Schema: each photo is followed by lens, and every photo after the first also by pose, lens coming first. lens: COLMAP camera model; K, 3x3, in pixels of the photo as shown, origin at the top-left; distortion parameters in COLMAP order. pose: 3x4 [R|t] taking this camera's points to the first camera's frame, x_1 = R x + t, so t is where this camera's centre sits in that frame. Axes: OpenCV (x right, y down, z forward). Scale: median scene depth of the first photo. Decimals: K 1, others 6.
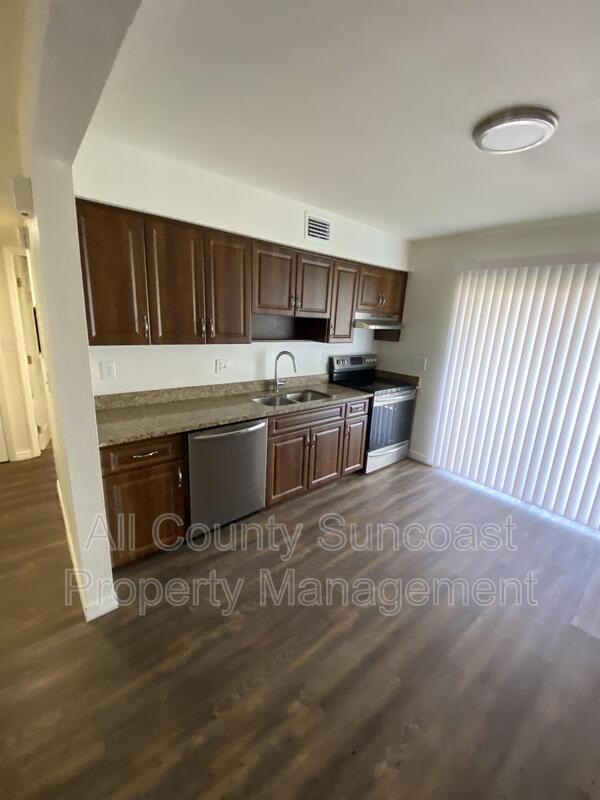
lens RADIAL K [[316.2, 0, 299.3], [0, 316.2, 397.1], [0, 0, 1]] dist [0.001064, -0.015054]
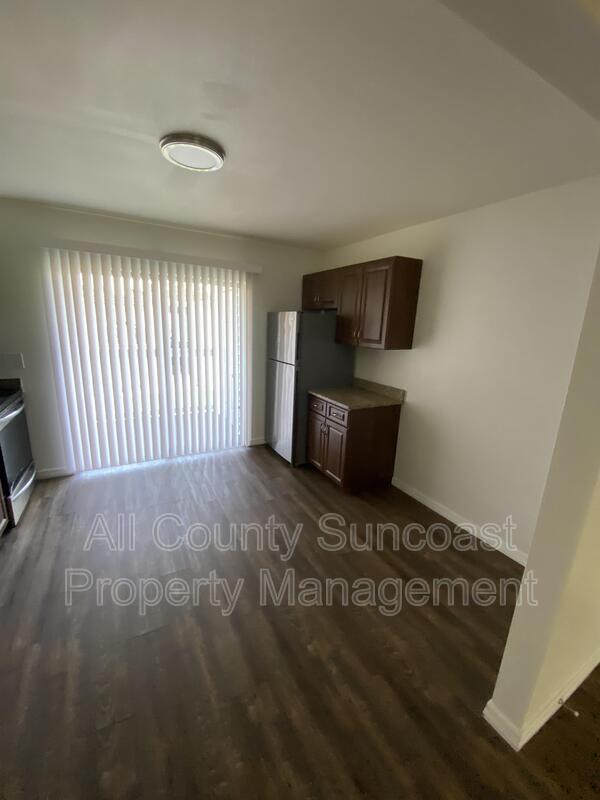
lens RADIAL K [[316.2, 0, 299.3], [0, 316.2, 397.1], [0, 0, 1]] dist [0.001064, -0.015054]
pose [[0.198674, -0.268204, 0.942653, -0.269016], [0.208021, 0.951451, 0.226865, -0.062910], [-0.957735, 0.151020, 0.244821, 0.192143]]
